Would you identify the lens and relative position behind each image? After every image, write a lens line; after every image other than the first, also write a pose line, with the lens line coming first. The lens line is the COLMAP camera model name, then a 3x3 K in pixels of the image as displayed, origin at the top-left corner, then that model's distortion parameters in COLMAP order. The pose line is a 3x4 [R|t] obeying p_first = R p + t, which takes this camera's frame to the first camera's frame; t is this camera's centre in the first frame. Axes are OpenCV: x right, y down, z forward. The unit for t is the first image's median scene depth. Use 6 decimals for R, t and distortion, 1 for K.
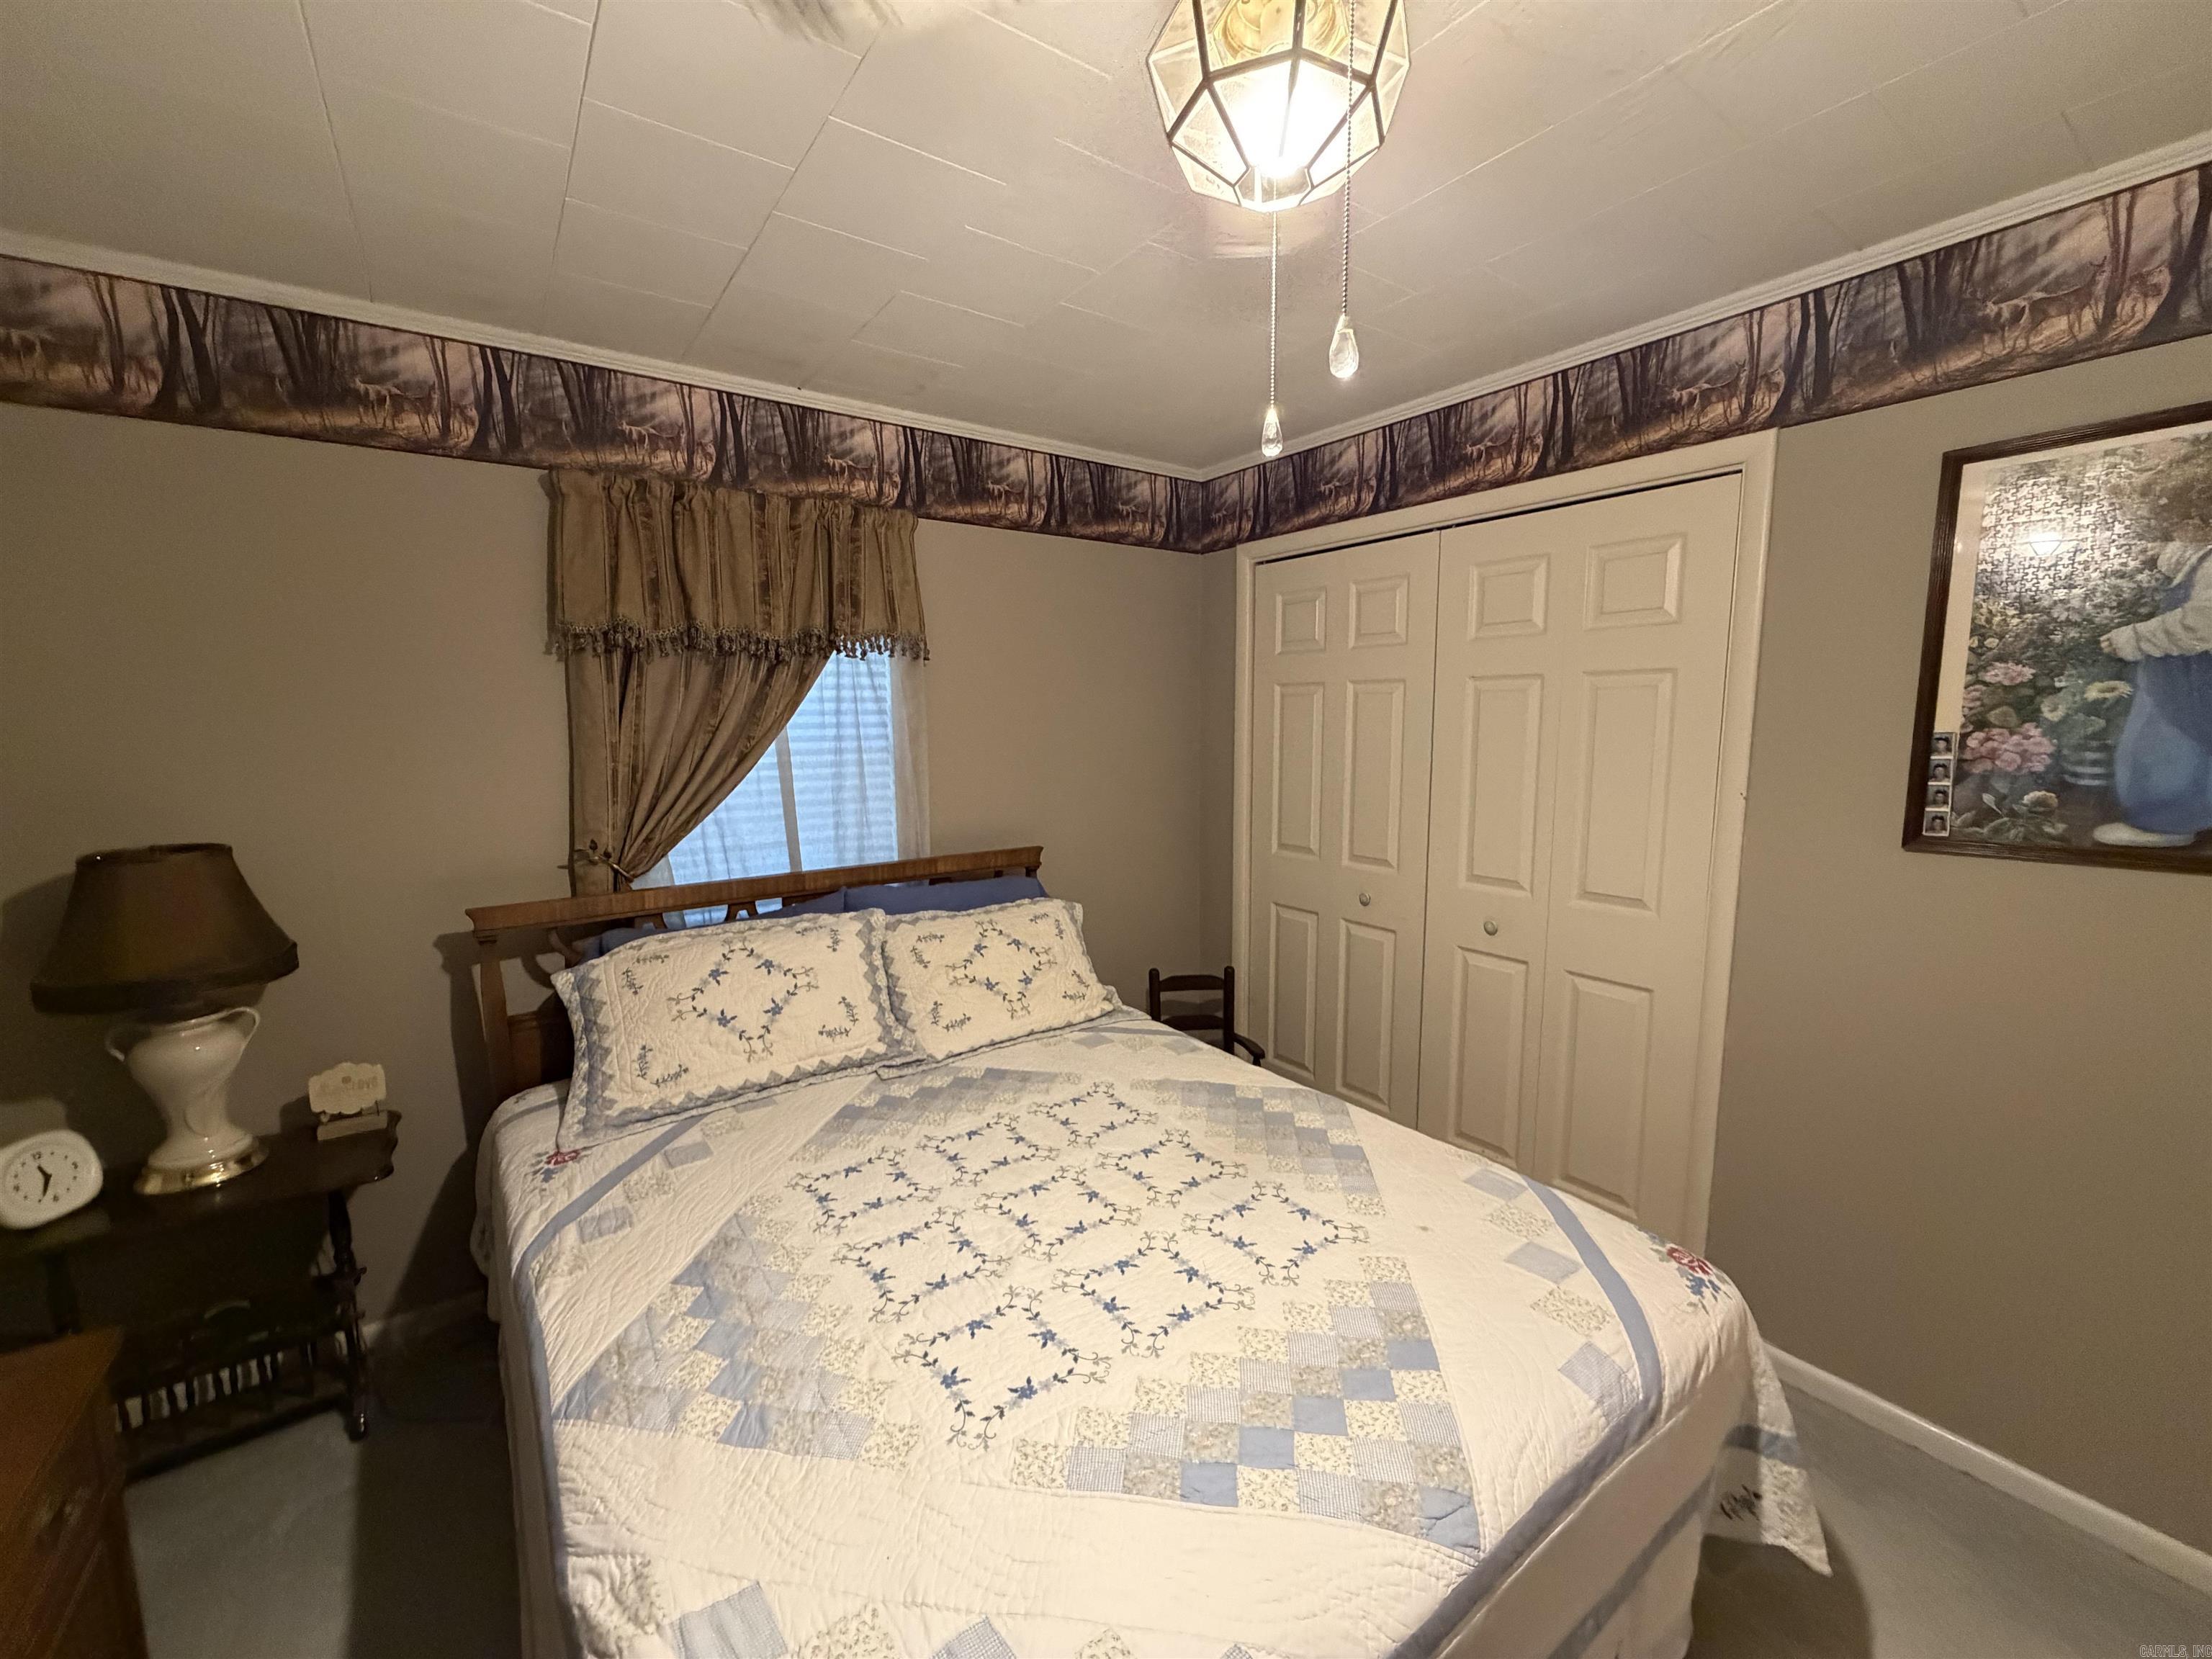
lens RADIAL K [[880.1, 0, 1097.9], [0, 880.1, 828.7], [0, 0, 1]] dist [0.000115, -0.000430]
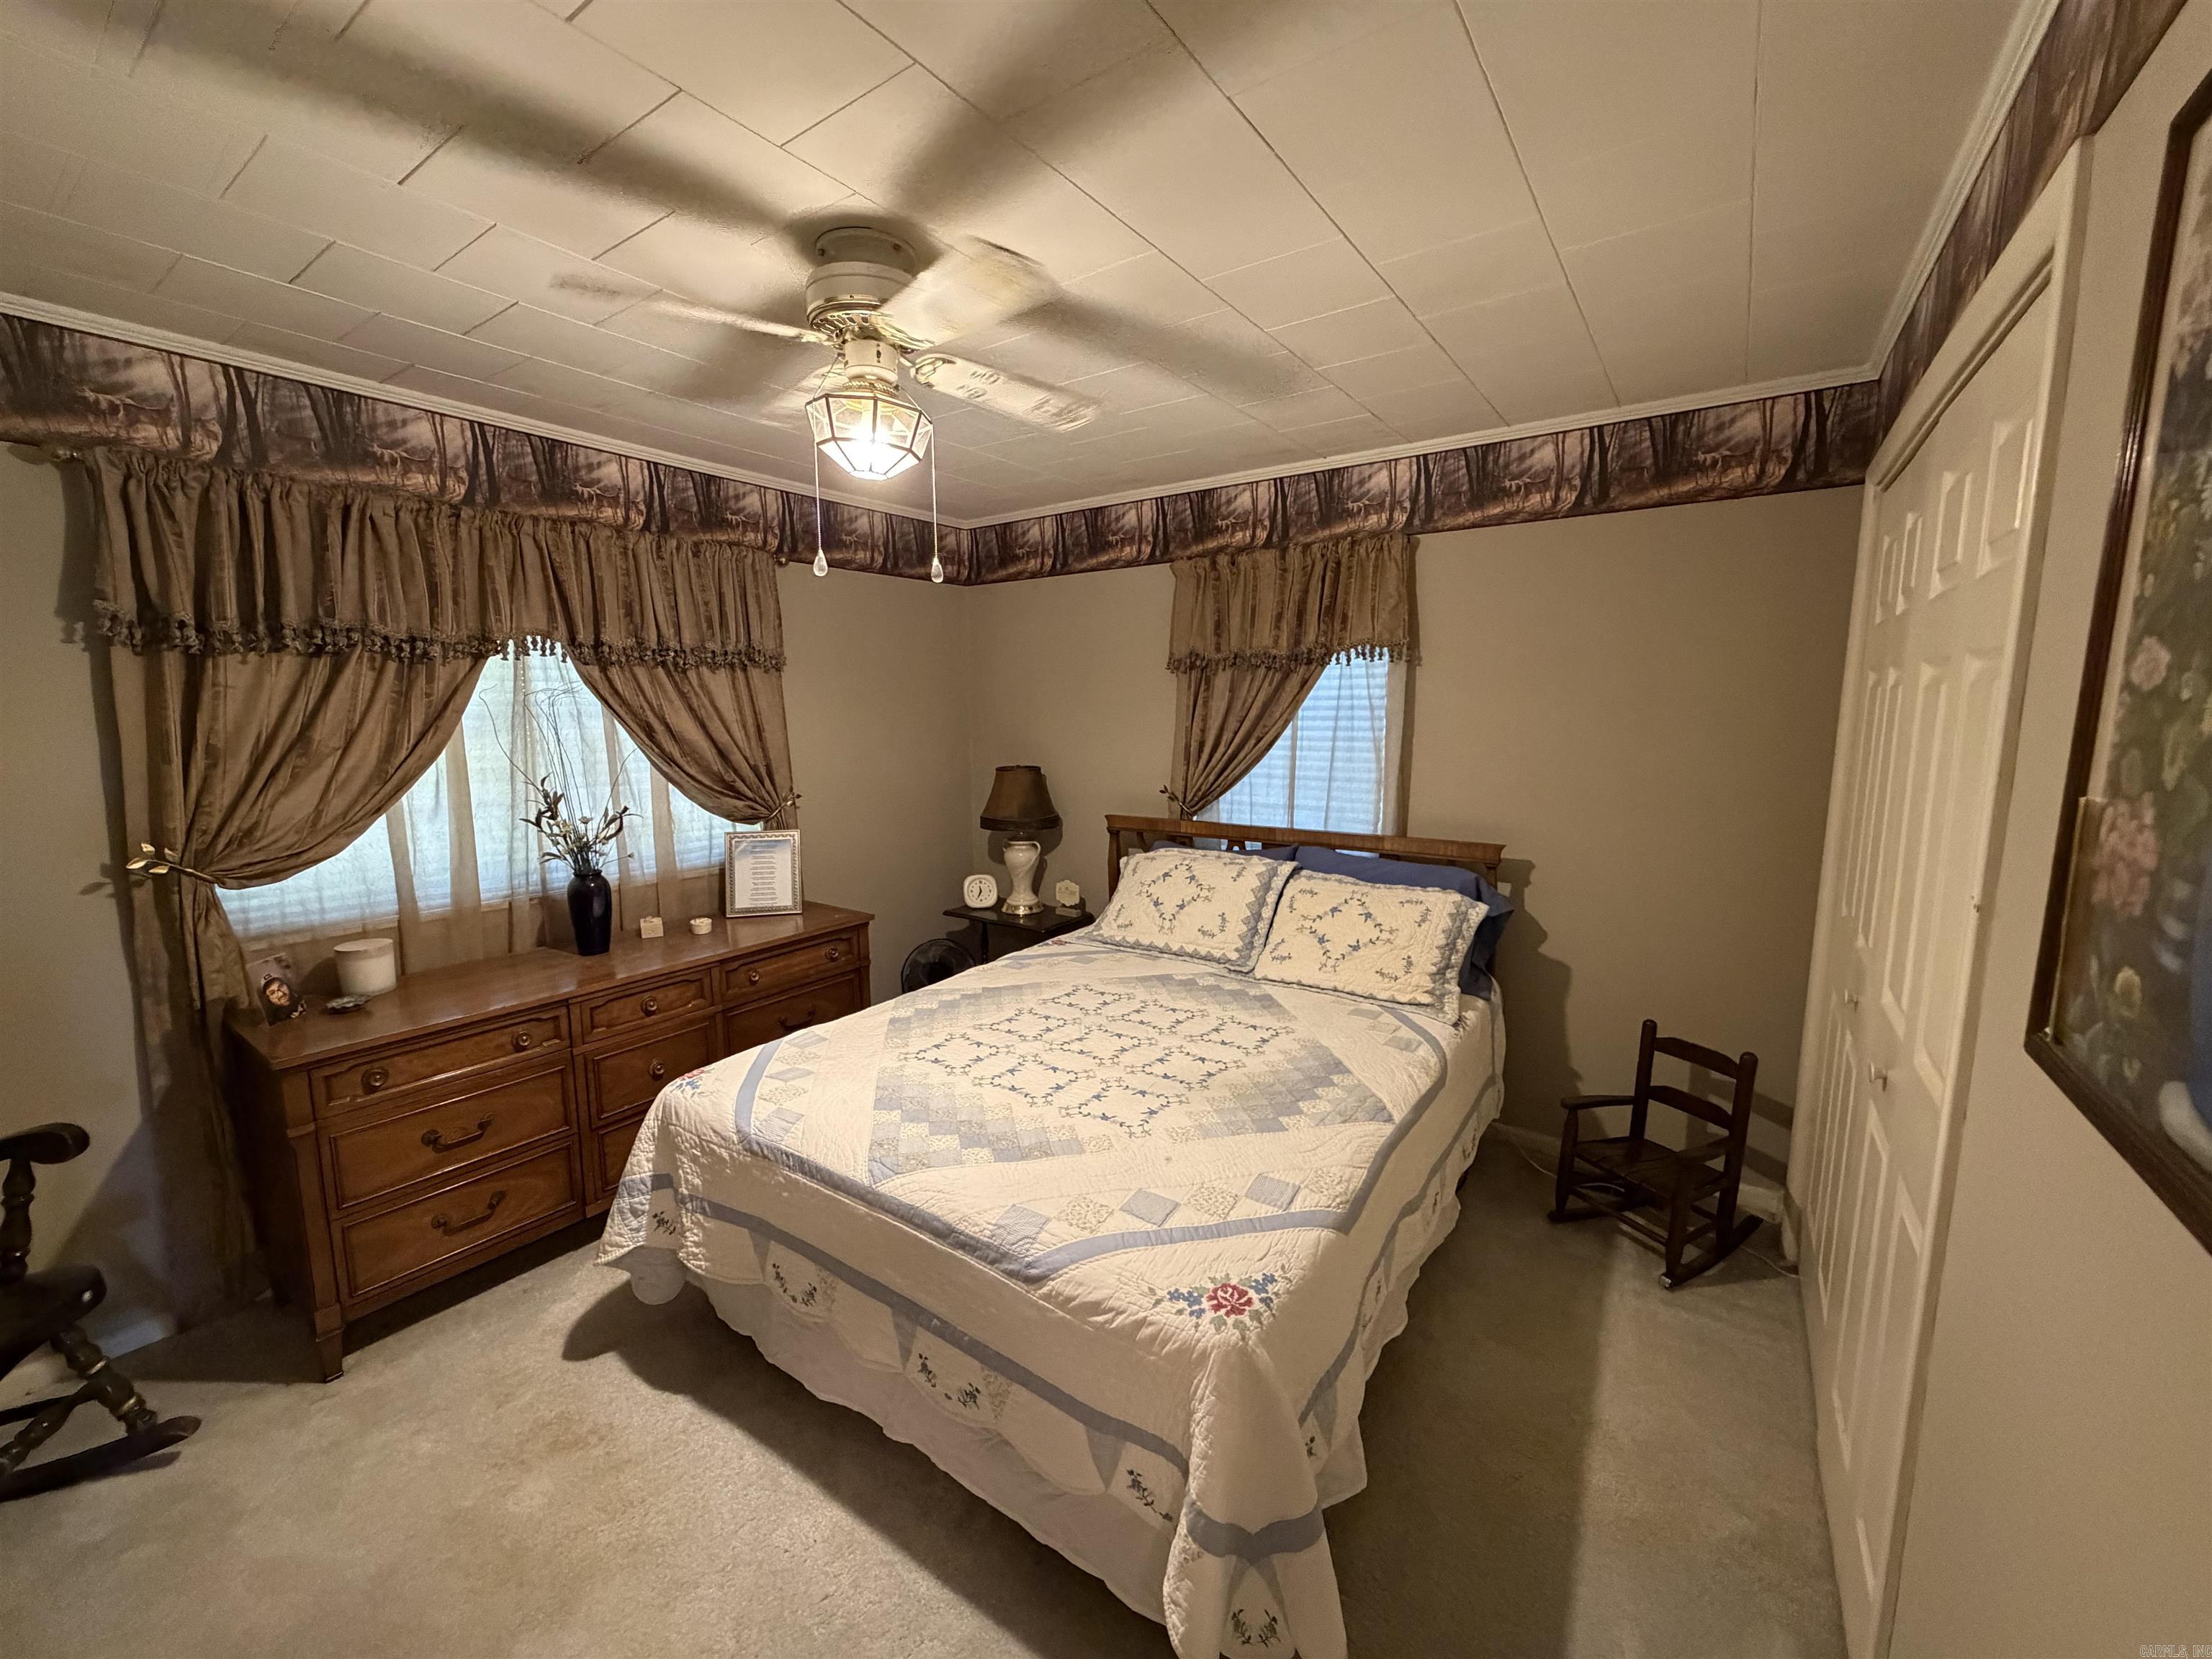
lens RADIAL K [[880.1, 0, 1101.5], [0, 880.1, 824.7], [0, 0, 1]] dist [0.000115, -0.000430]
pose [[0.335623, 0.135405, -0.932214, 0.990741], [-0.117367, 0.987915, 0.101240, -0.070617], [0.934656, 0.075433, 0.347459, 0.338010]]
